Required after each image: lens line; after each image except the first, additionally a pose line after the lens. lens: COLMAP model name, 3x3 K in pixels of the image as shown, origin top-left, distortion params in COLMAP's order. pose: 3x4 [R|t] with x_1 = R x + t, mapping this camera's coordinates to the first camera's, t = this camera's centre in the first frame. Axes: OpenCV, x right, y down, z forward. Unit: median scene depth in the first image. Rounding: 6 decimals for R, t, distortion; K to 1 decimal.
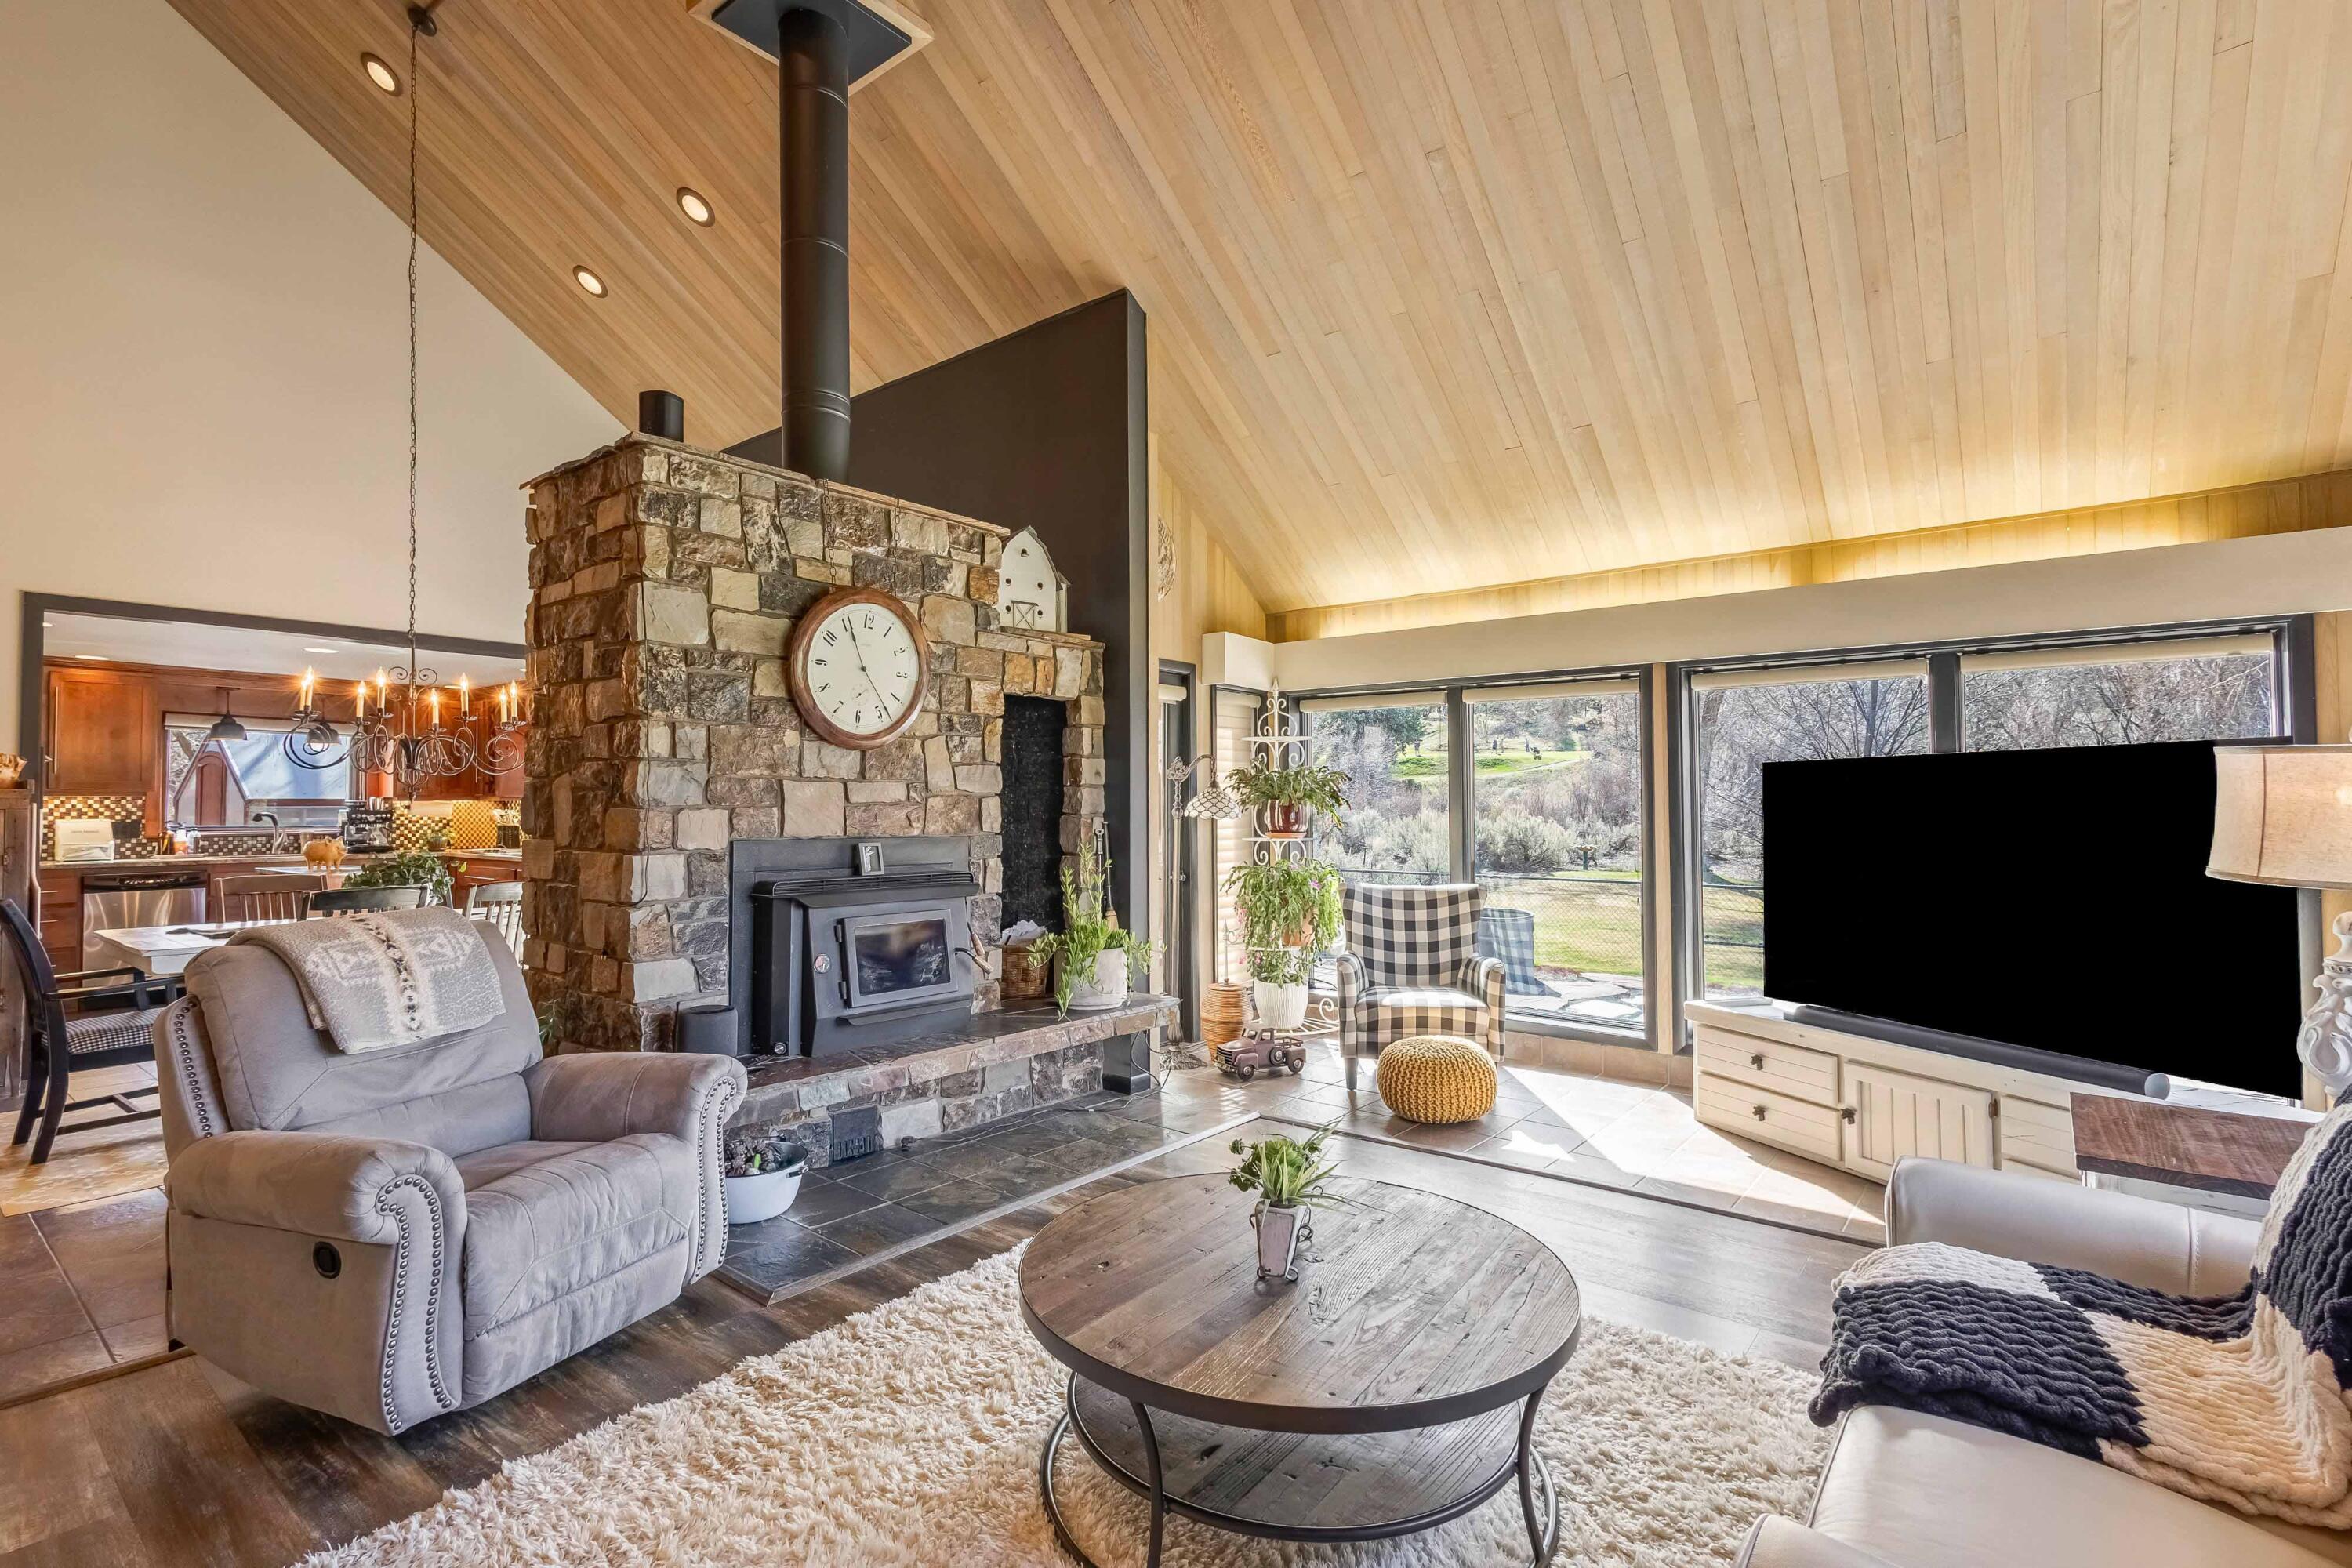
lens RADIAL K [[1078.9, 0, 1163.0], [0, 1078.9, 786.9], [0, 0, 1]] dist [0.008218, -0.001304]
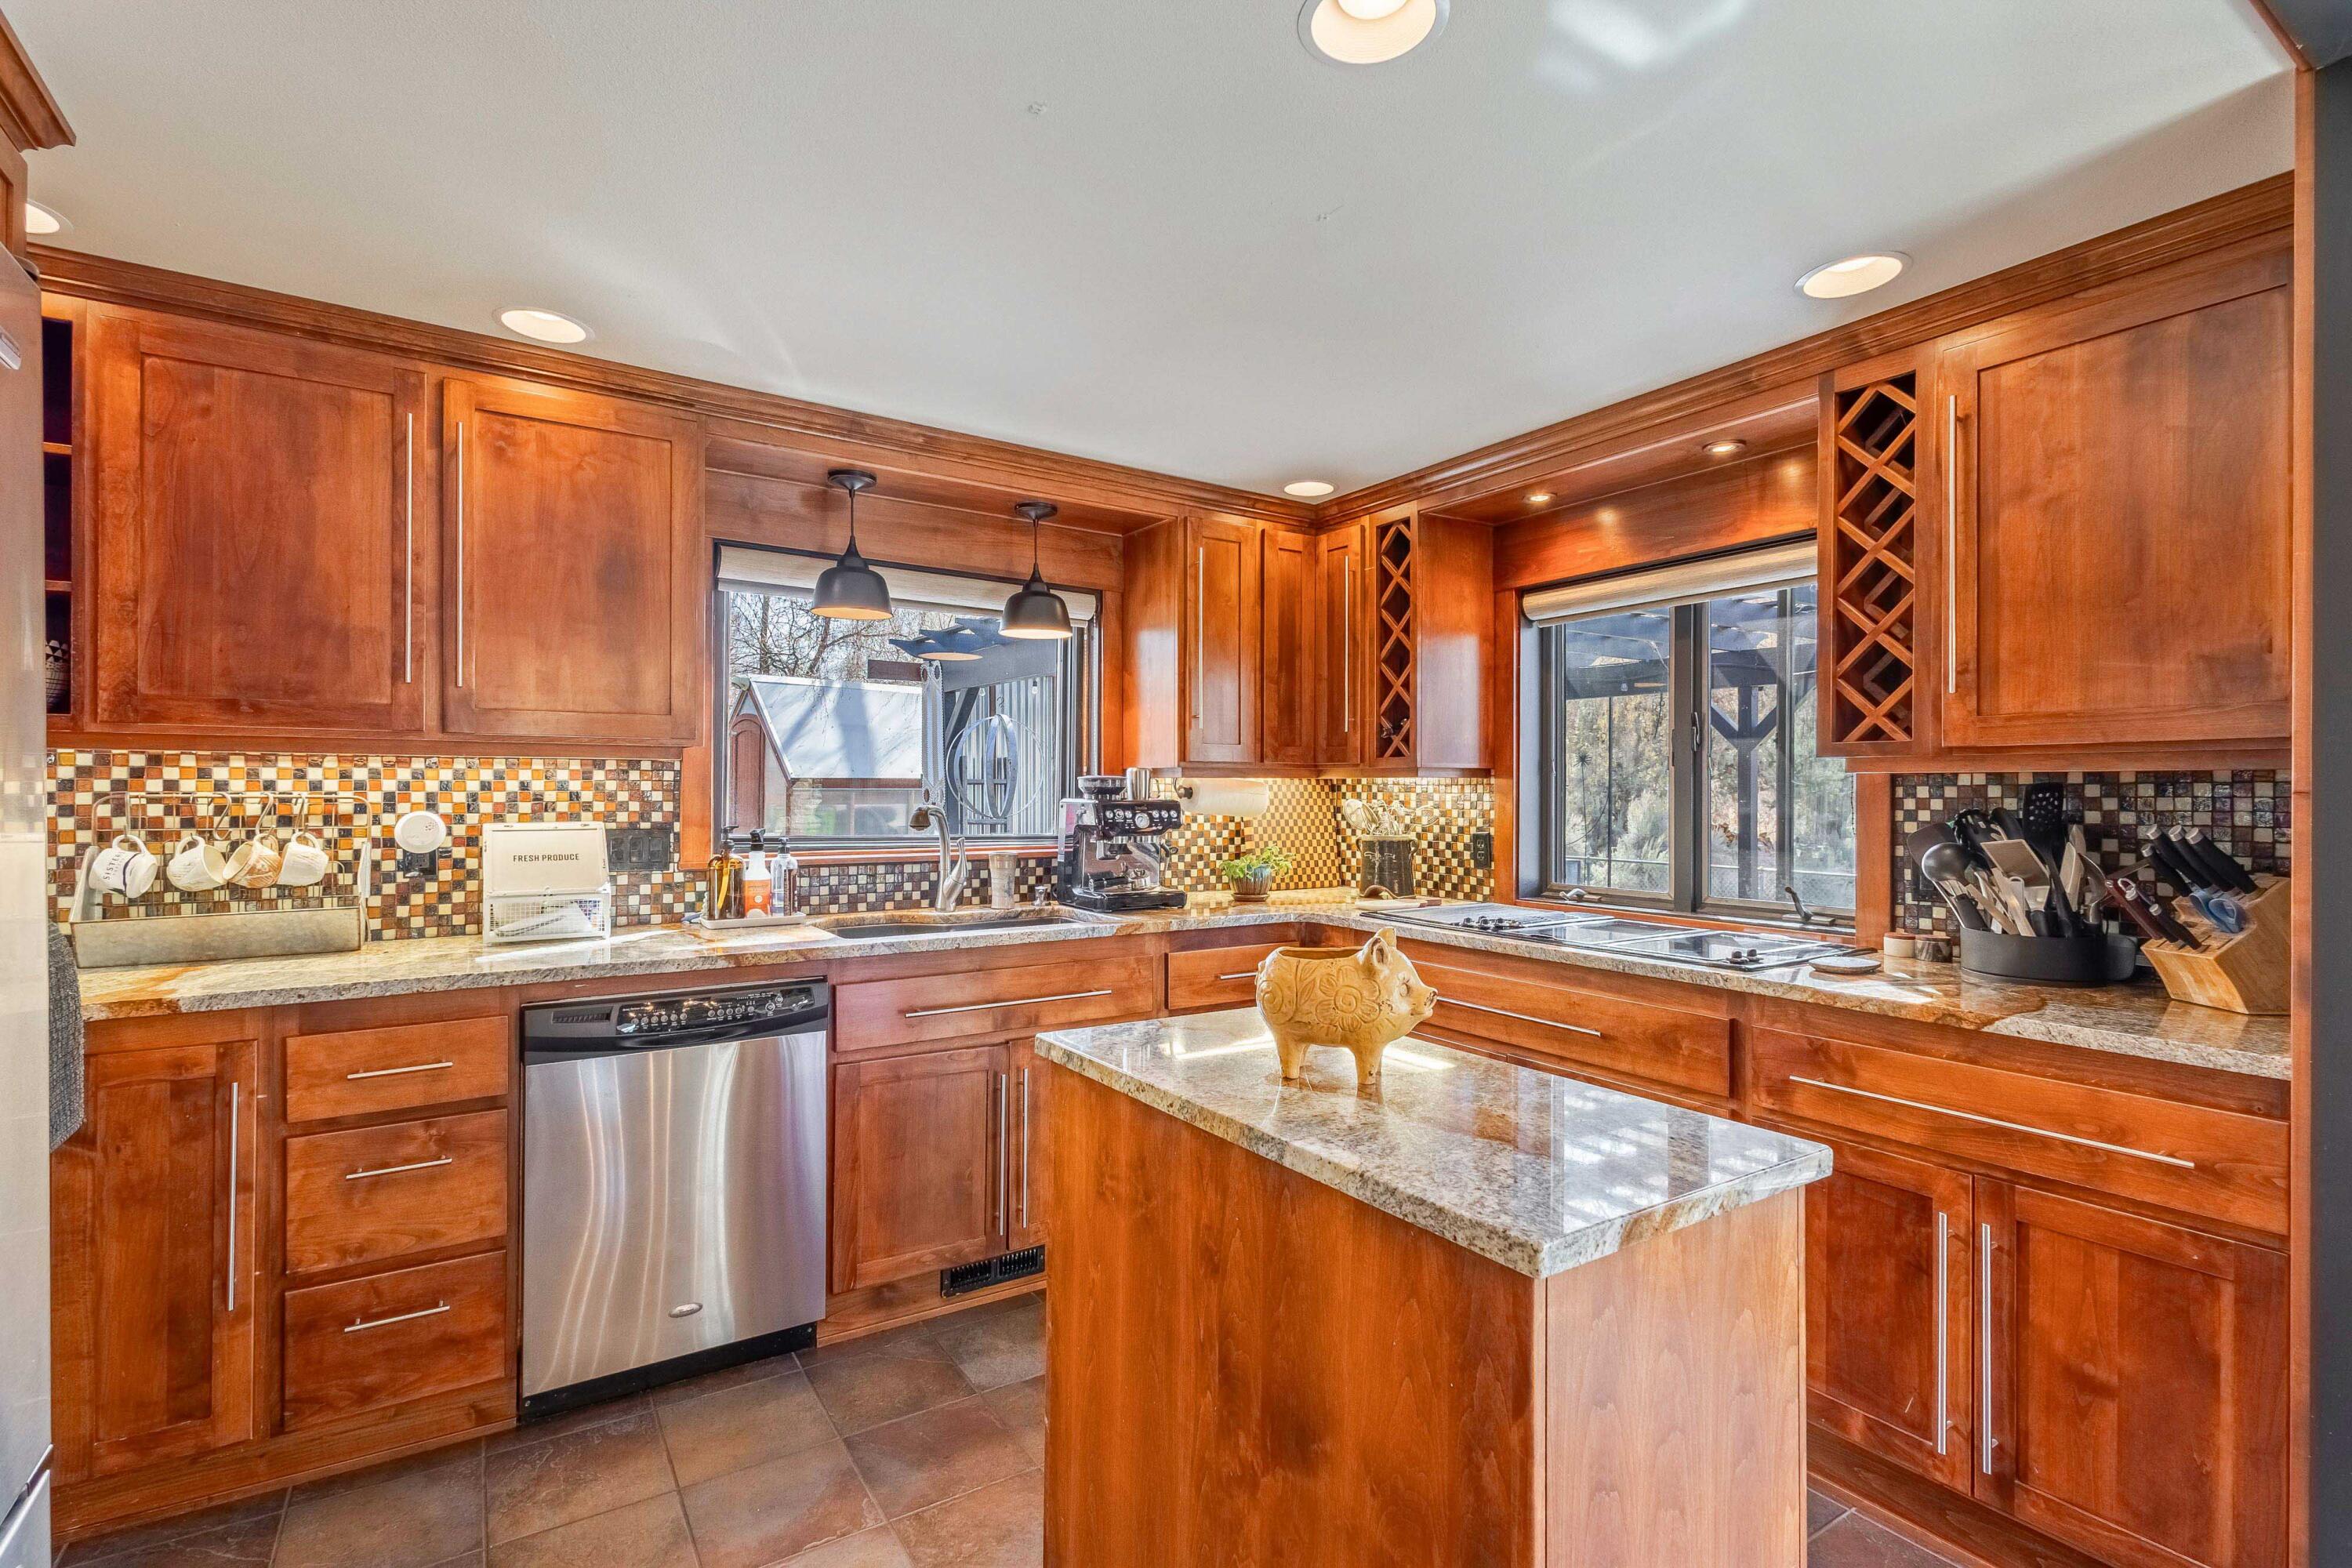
lens RADIAL K [[1078.9, 0, 1171.5], [0, 1078.9, 786.9], [0, 0, 1]] dist [0.008218, -0.001304]
pose [[0.948039, 0.005350, -0.318110, -0.652718], [-0.000687, 0.999891, 0.014769, 0.012227], [0.318154, -0.013783, 0.947939, 0.694527]]
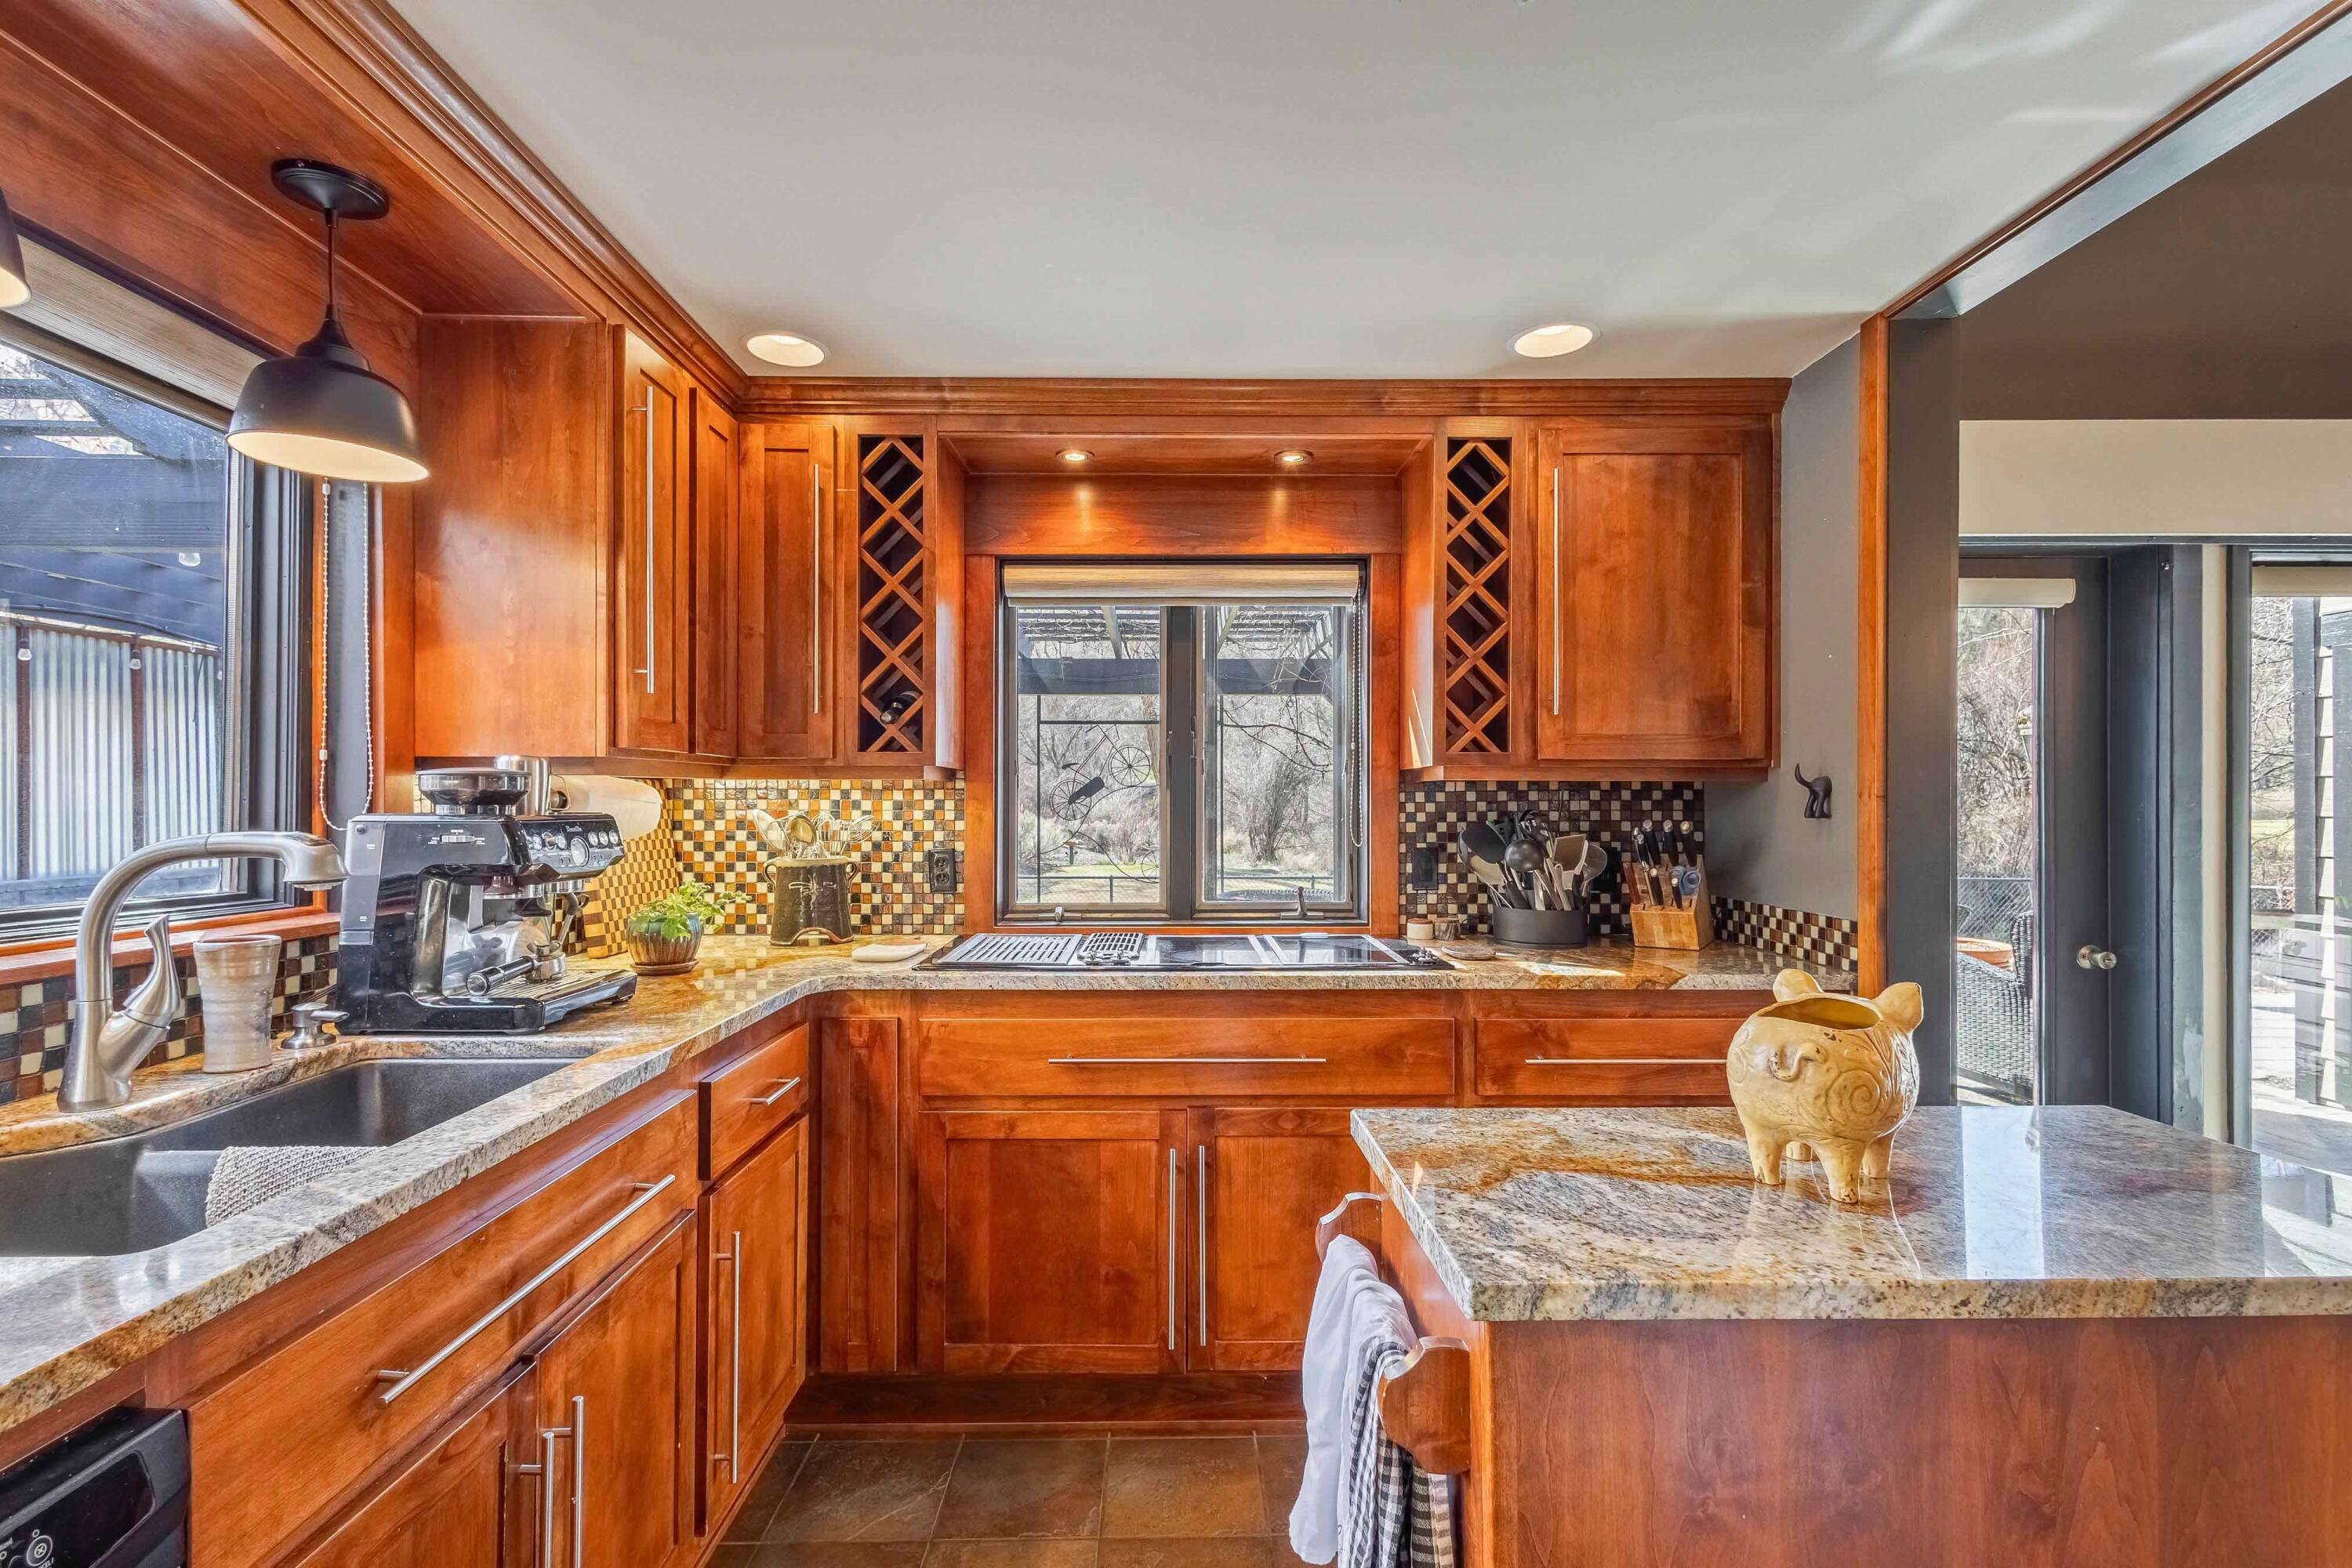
lens RADIAL K [[1078.9, 0, 1169.8], [0, 1078.9, 796.3], [0, 0, 1]] dist [0.008218, -0.001304]
pose [[0.775134, 0.005151, 0.631776, -0.826746], [-0.014088, 0.999859, 0.009133, 0.015408], [-0.631640, -0.015979, 0.775097, 0.817823]]
